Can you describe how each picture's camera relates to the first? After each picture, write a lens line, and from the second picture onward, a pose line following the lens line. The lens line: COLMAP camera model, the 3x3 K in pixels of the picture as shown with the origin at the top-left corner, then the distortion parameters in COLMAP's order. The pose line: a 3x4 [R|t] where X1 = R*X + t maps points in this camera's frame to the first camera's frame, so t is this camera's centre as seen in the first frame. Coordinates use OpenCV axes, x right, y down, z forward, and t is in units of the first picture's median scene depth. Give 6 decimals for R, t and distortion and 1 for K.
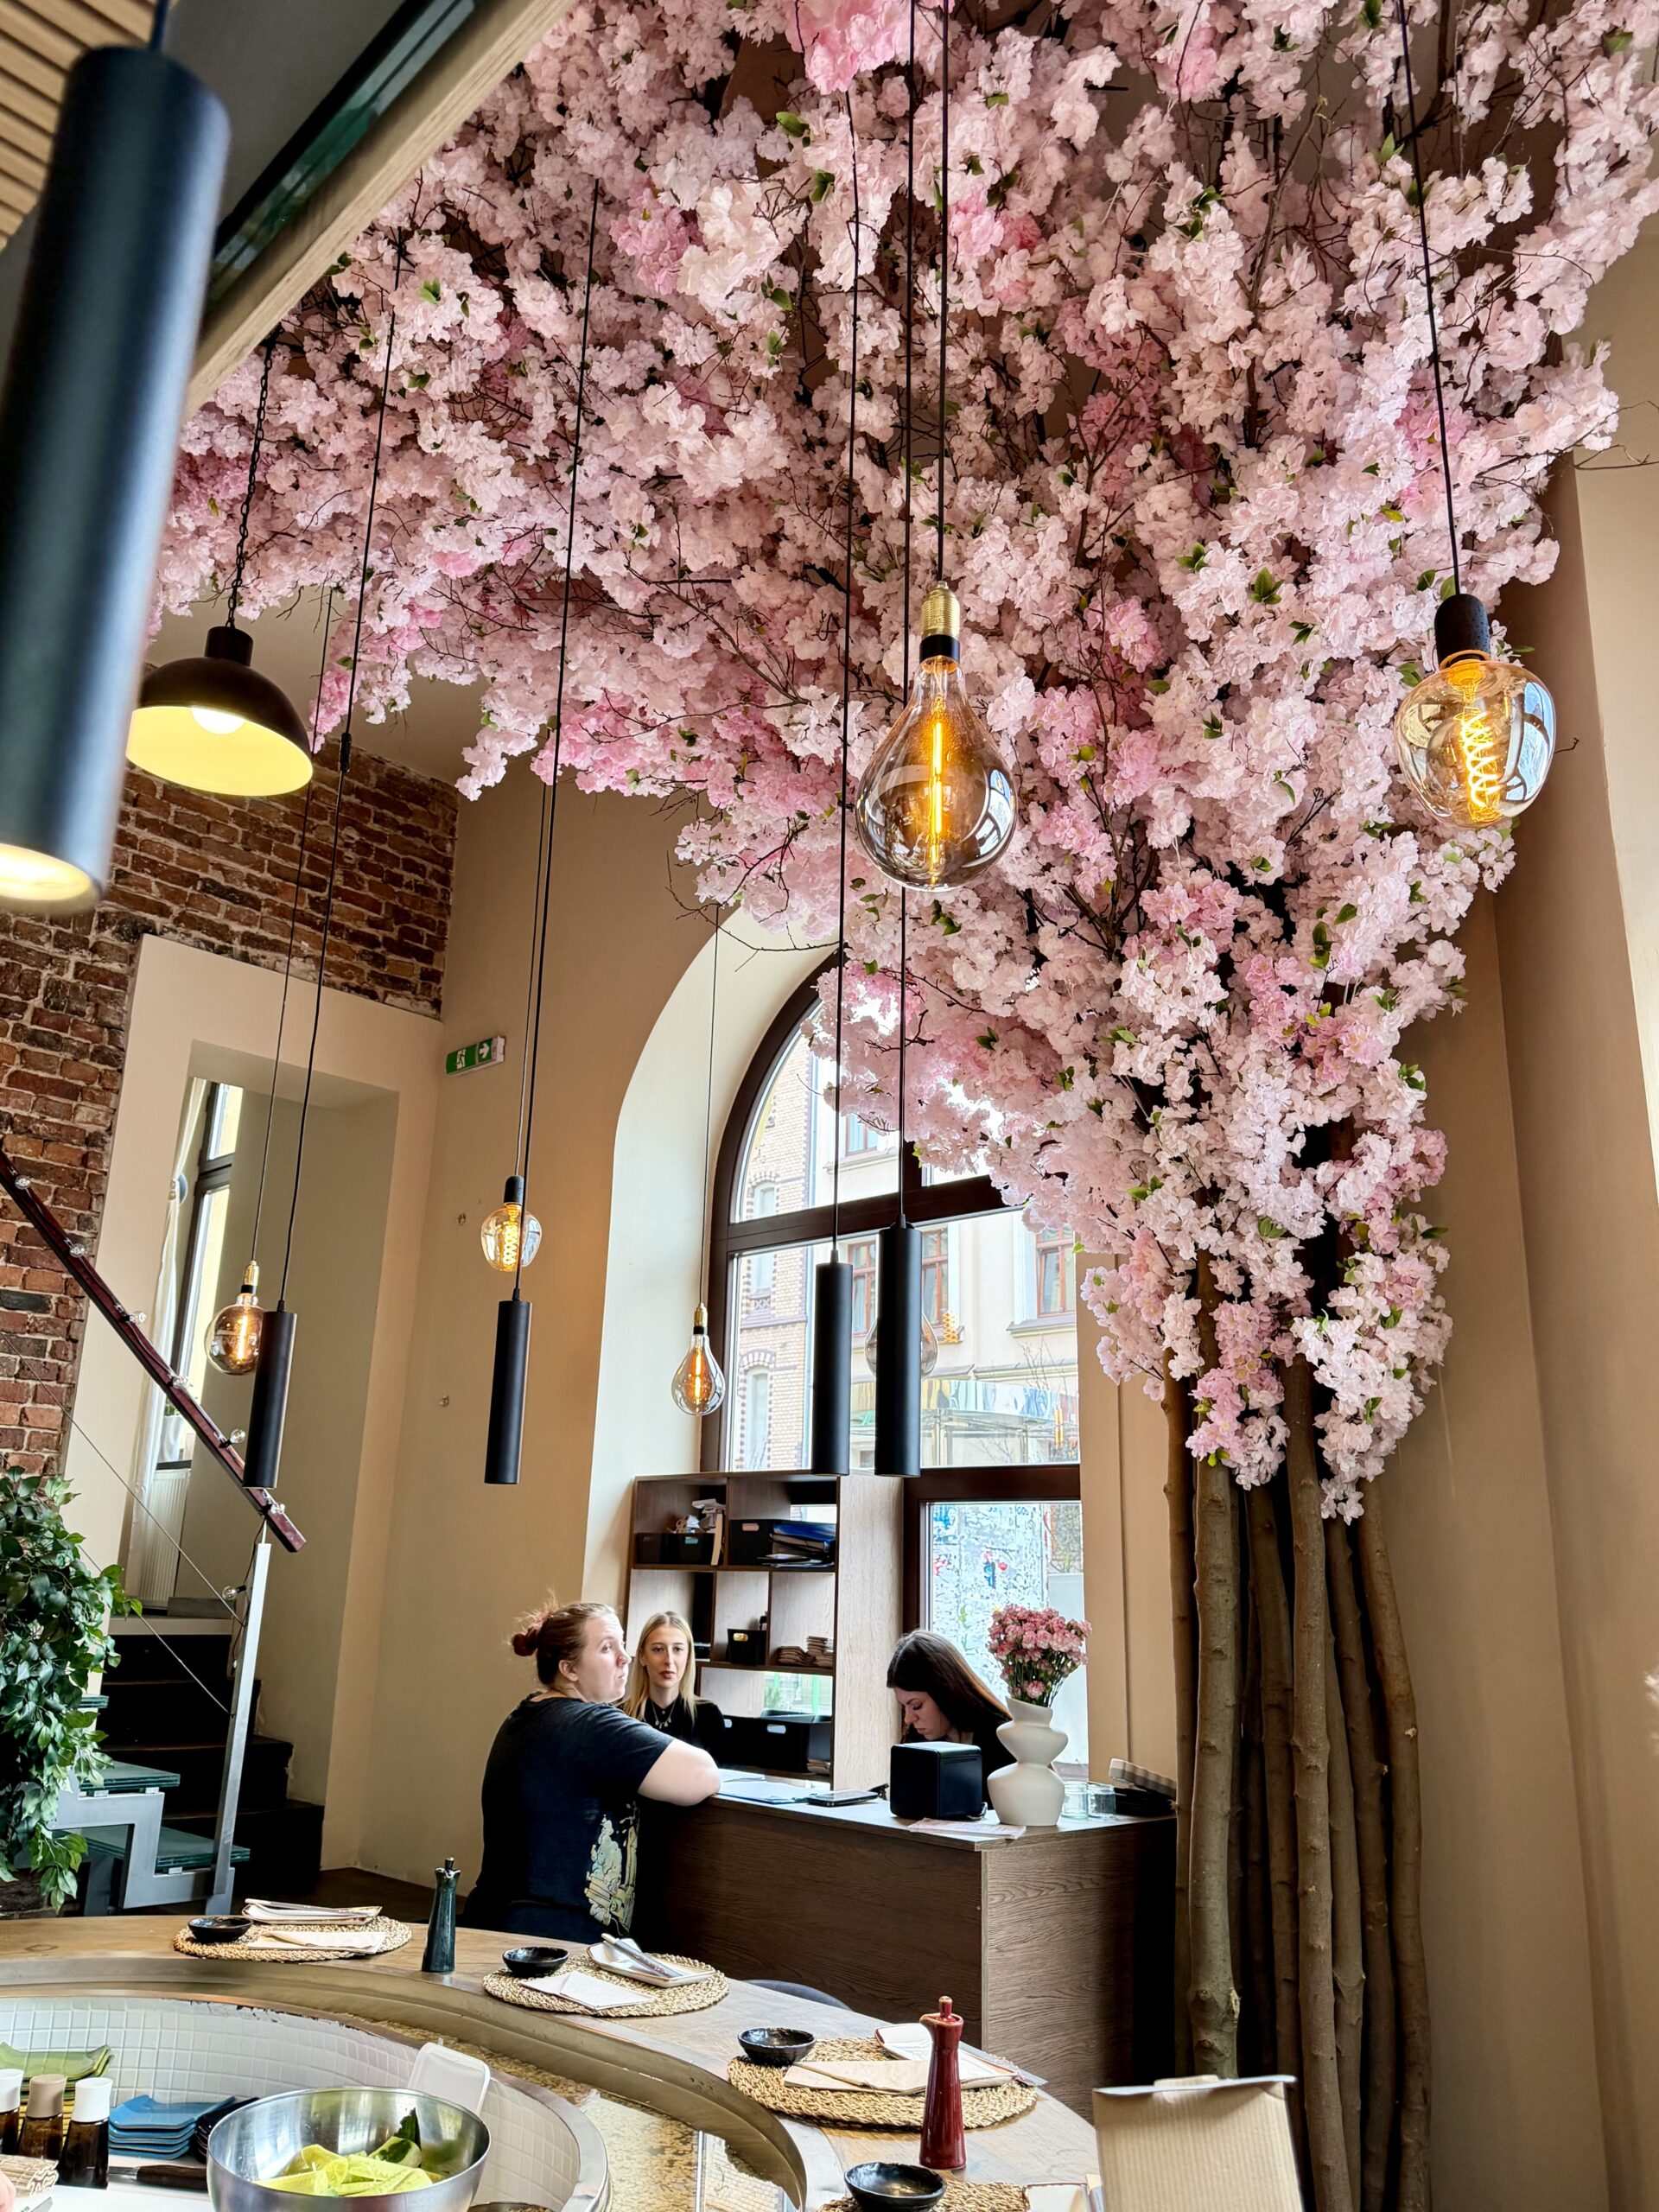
lens RADIAL K [[1640.5, 0, 809.9], [0, 1640.5, 1117.6], [0, 0, 1]] dist [0.114773, -0.179567]
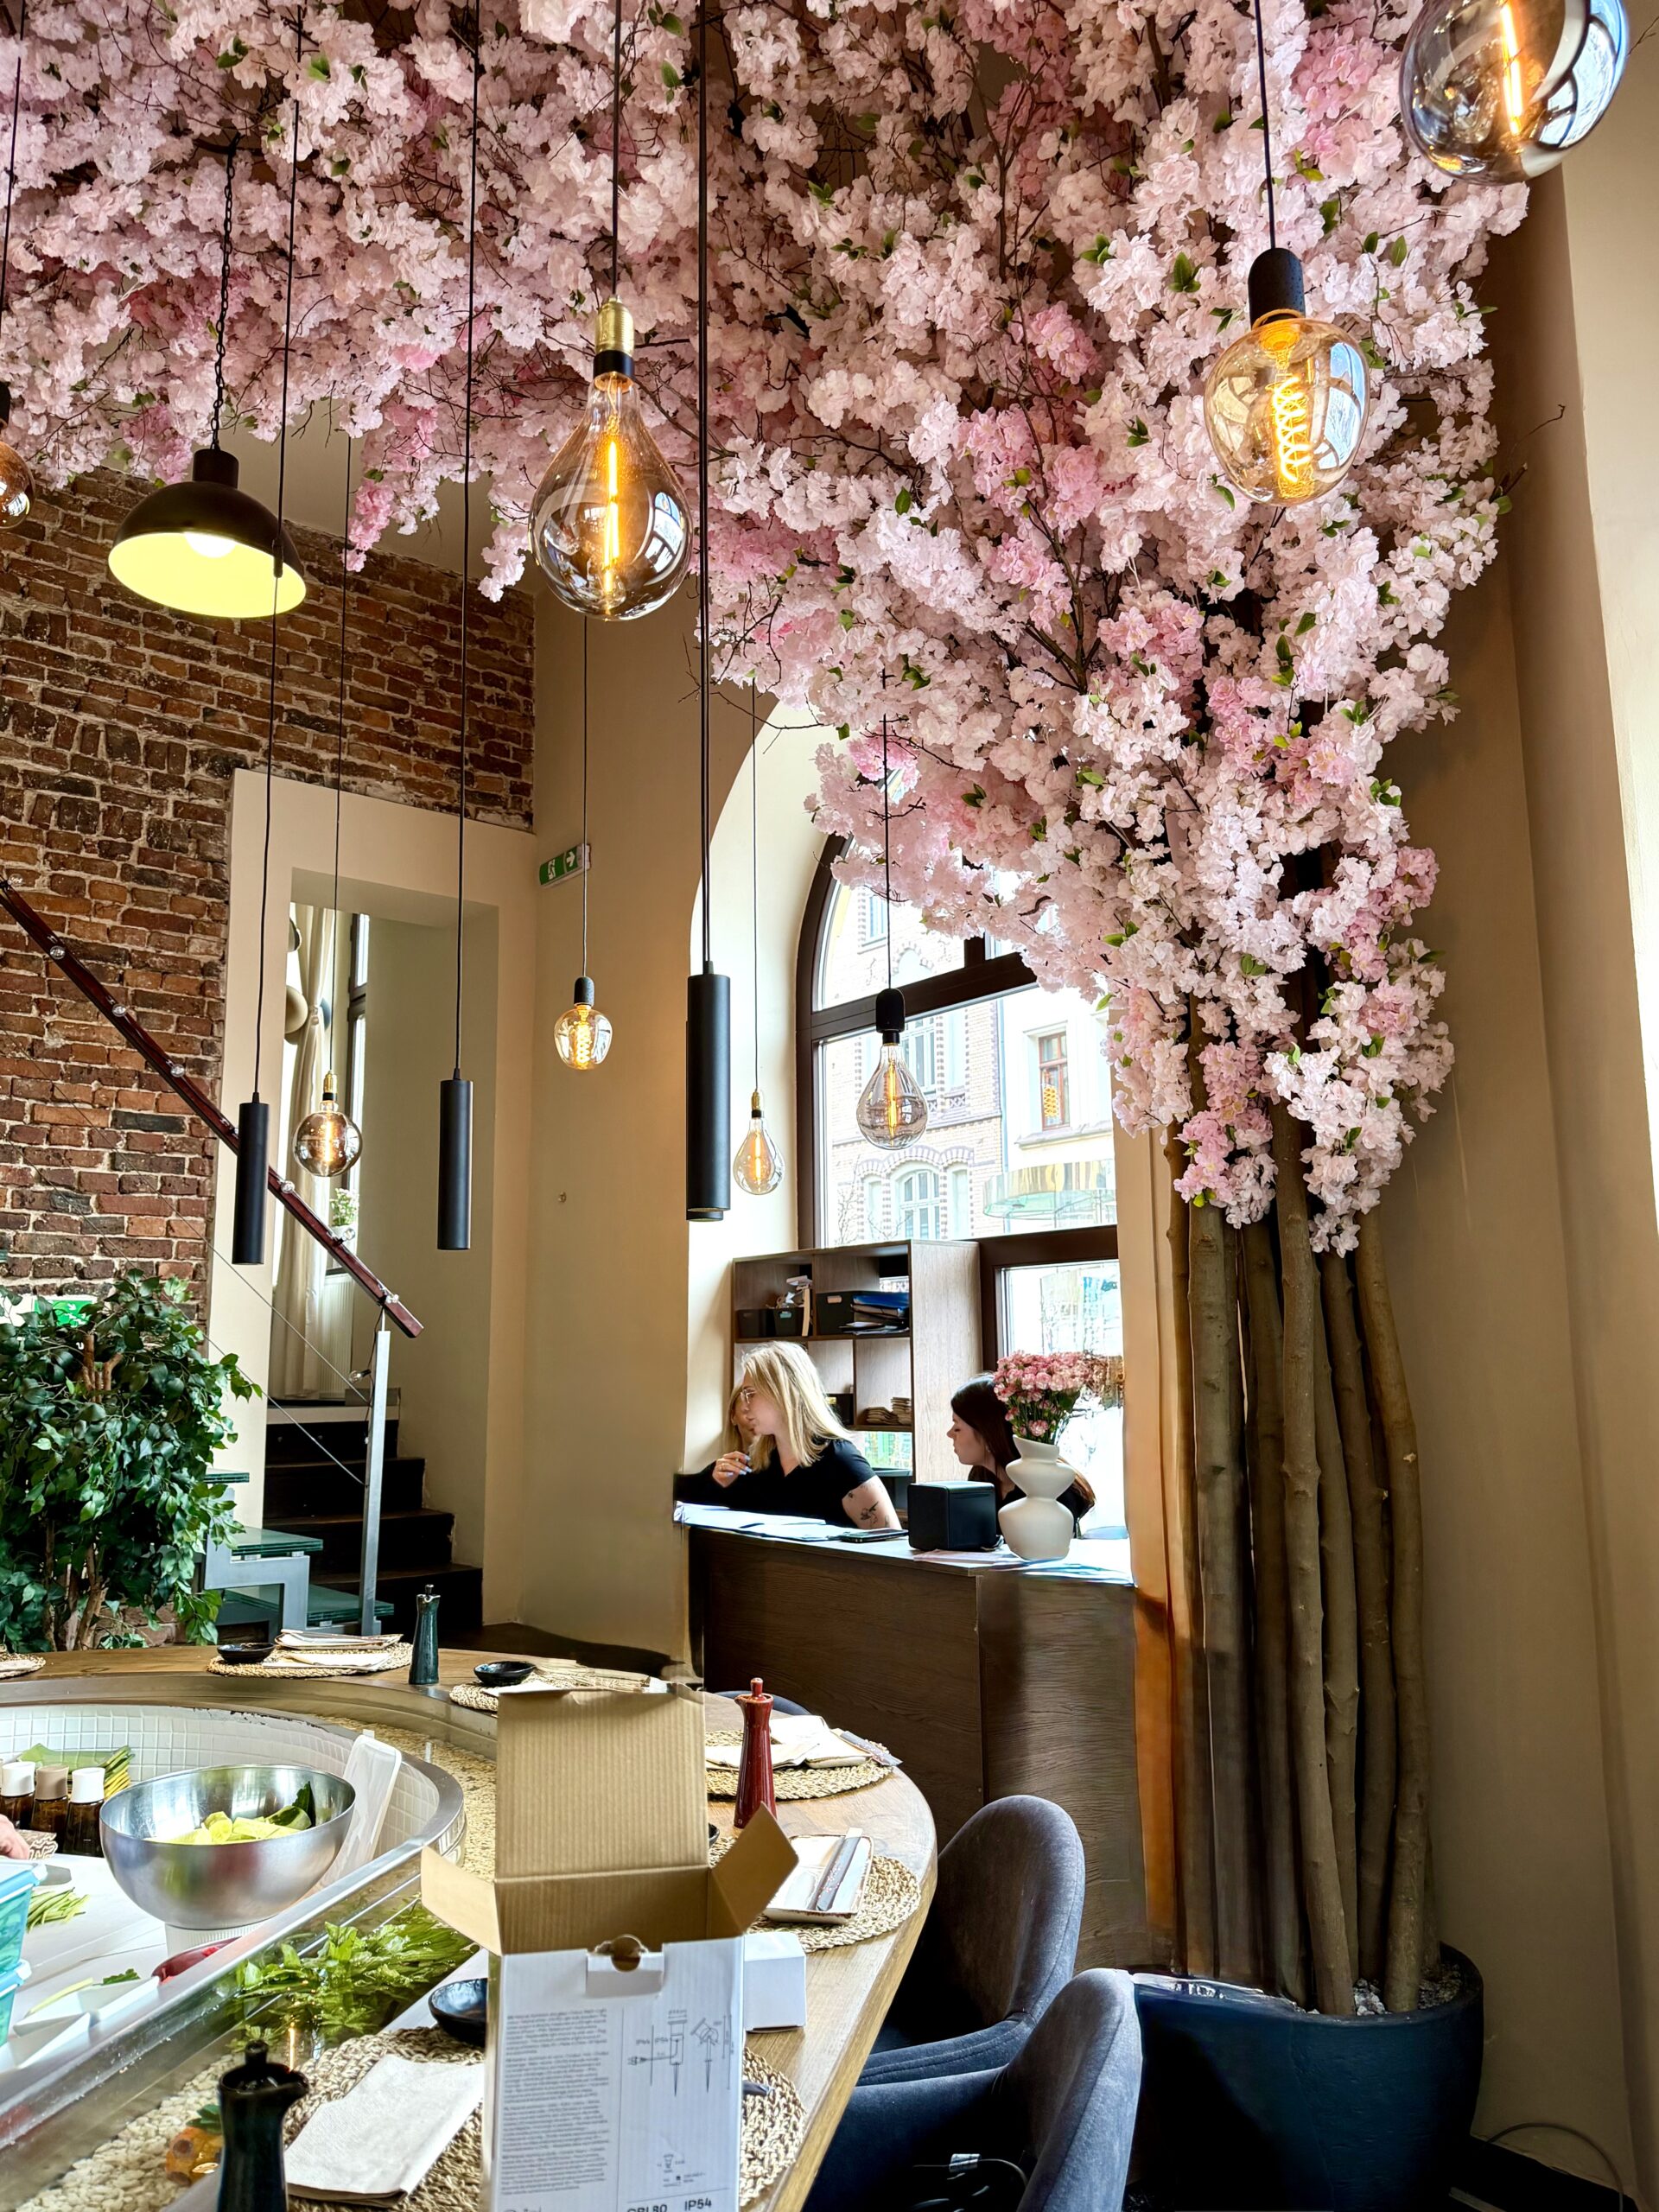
lens RADIAL K [[1639.5, 0, 809.3], [0, 1639.5, 1104.5], [0, 0, 1]] dist [0.104620, -0.162688]
pose [[0.989192, -0.059300, -0.134099, 0.143852], [0.073724, 0.991705, 0.105287, 0.026407], [0.126743, -0.114035, 0.985359, -0.001599]]
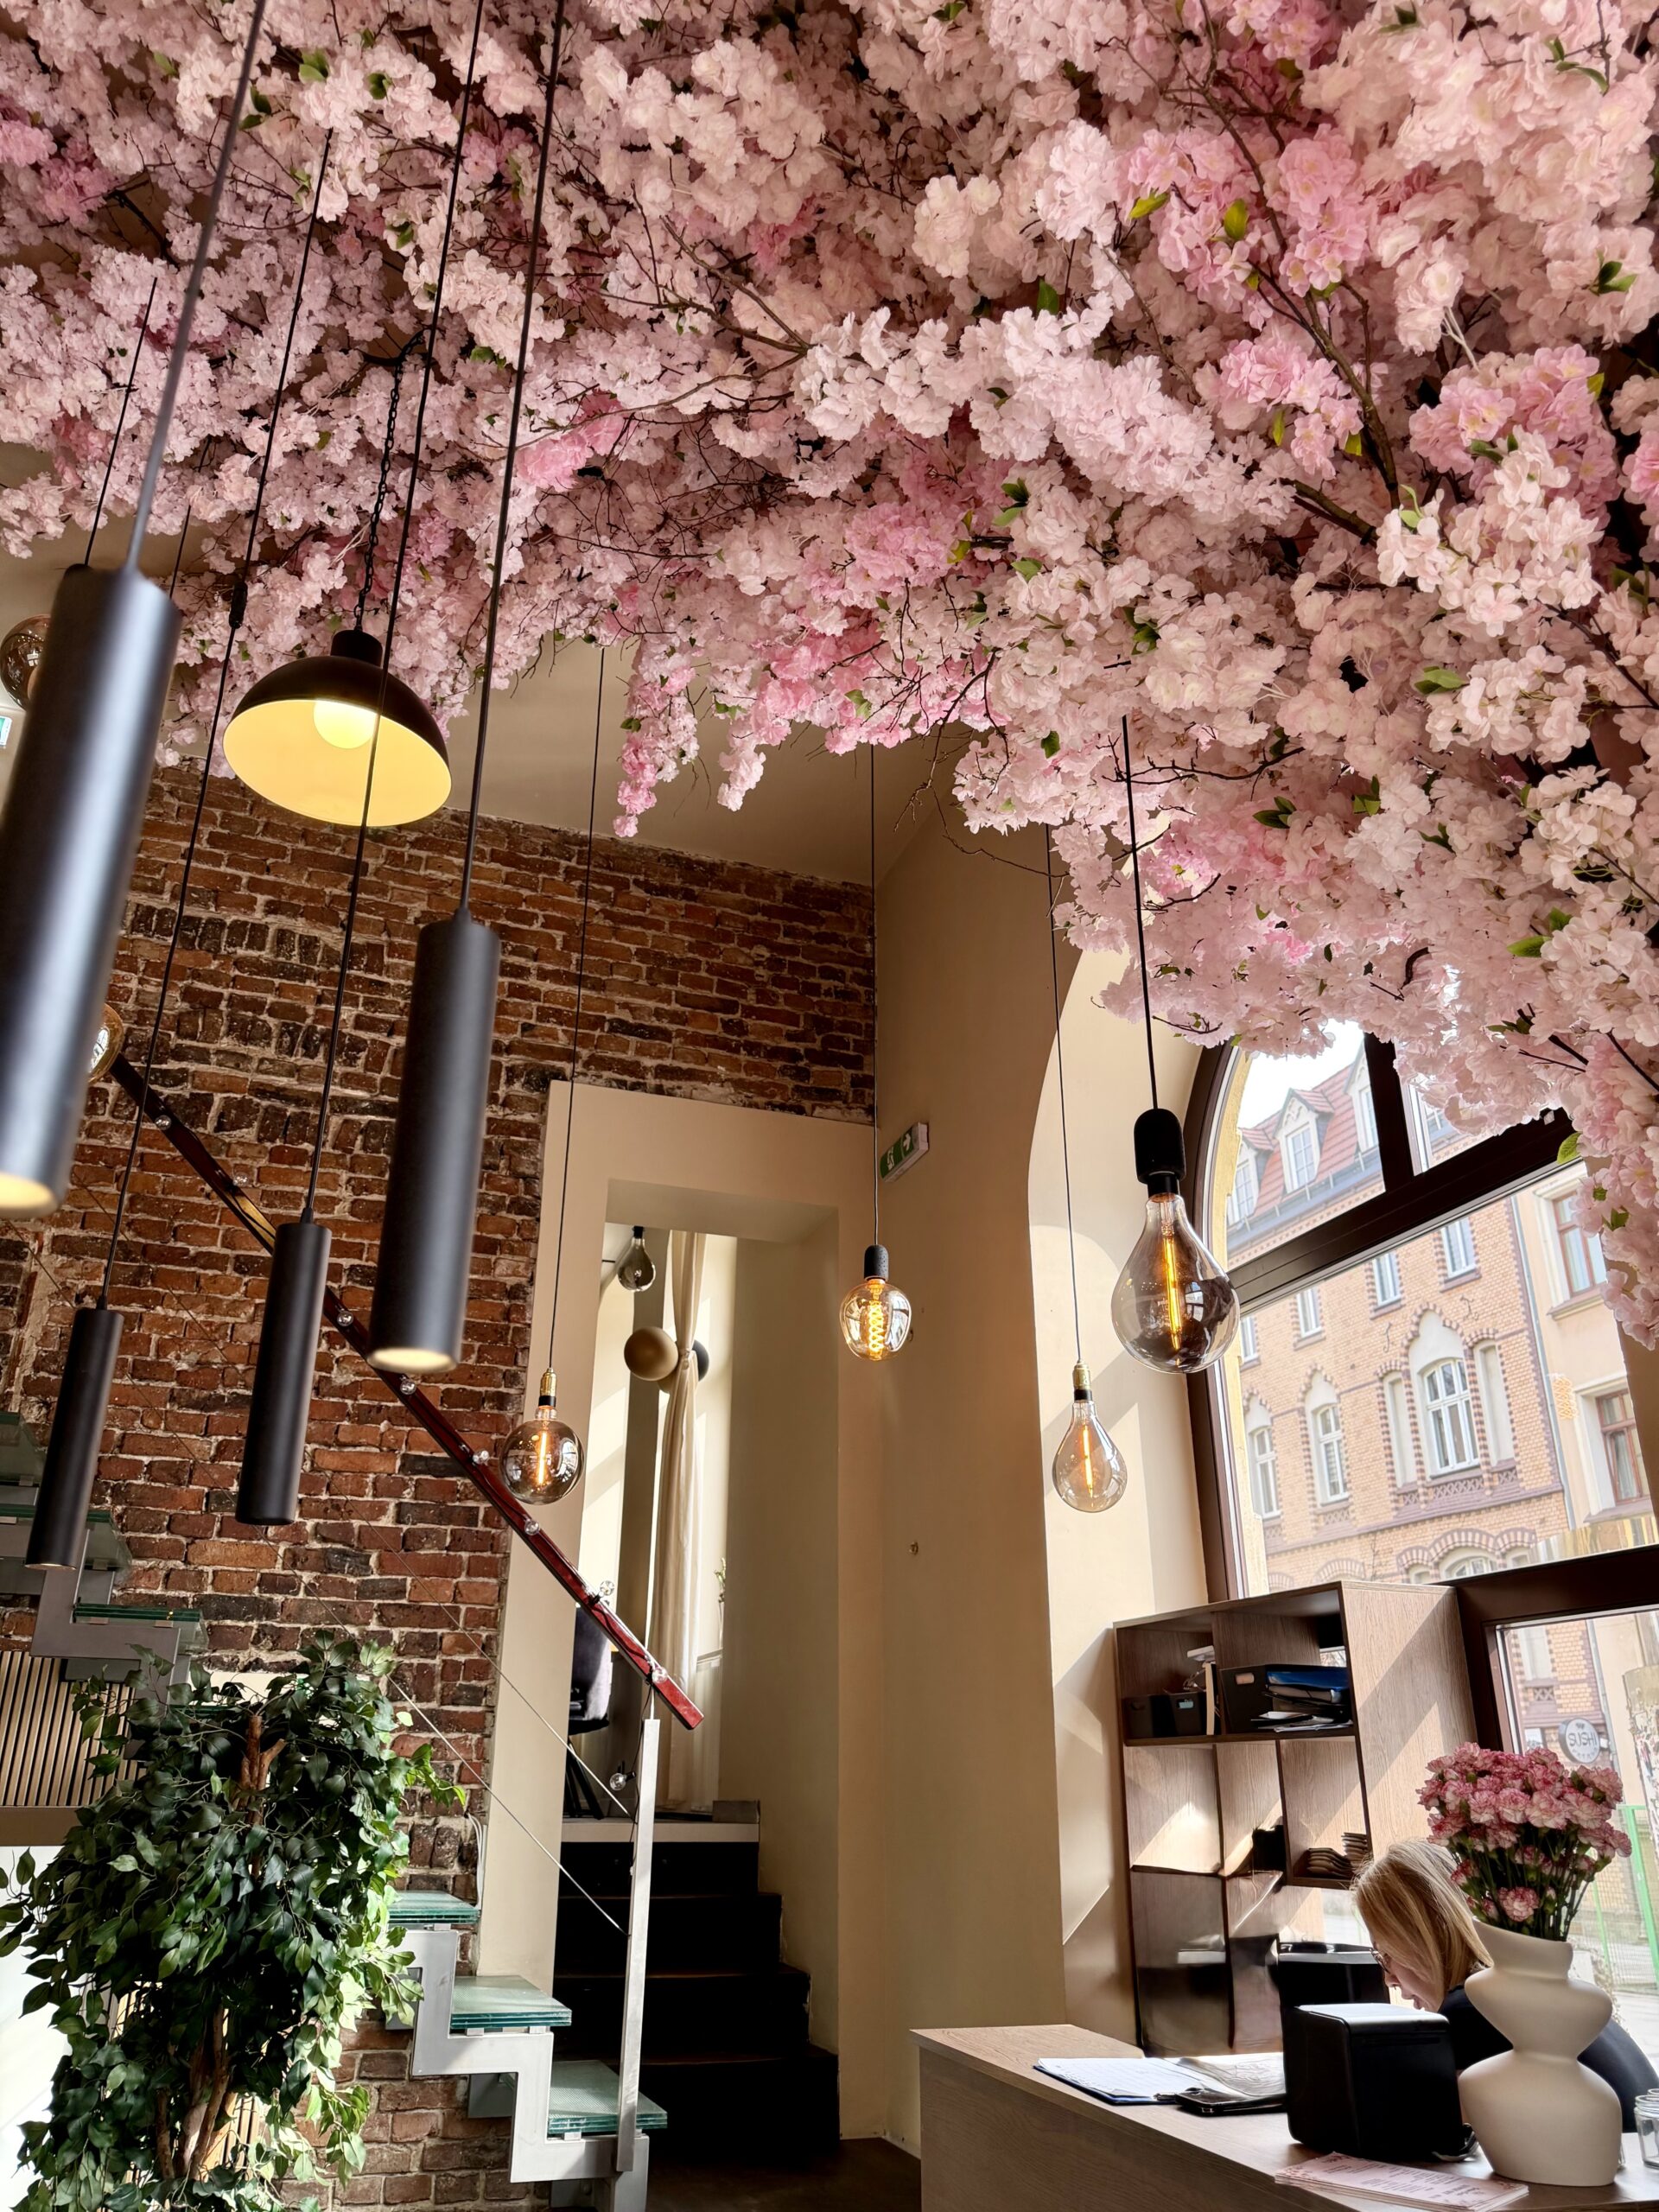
lens RADIAL K [[1547.5, 0, 813.0], [0, 1547.5, 1113.0], [0, 0, 1]] dist [0.094783, -0.141826]
pose [[0.891762, -0.197763, -0.407002, 0.187445], [0.136211, 0.975042, -0.175330, 0.158338], [0.431518, 0.100914, 0.896442, 0.439256]]
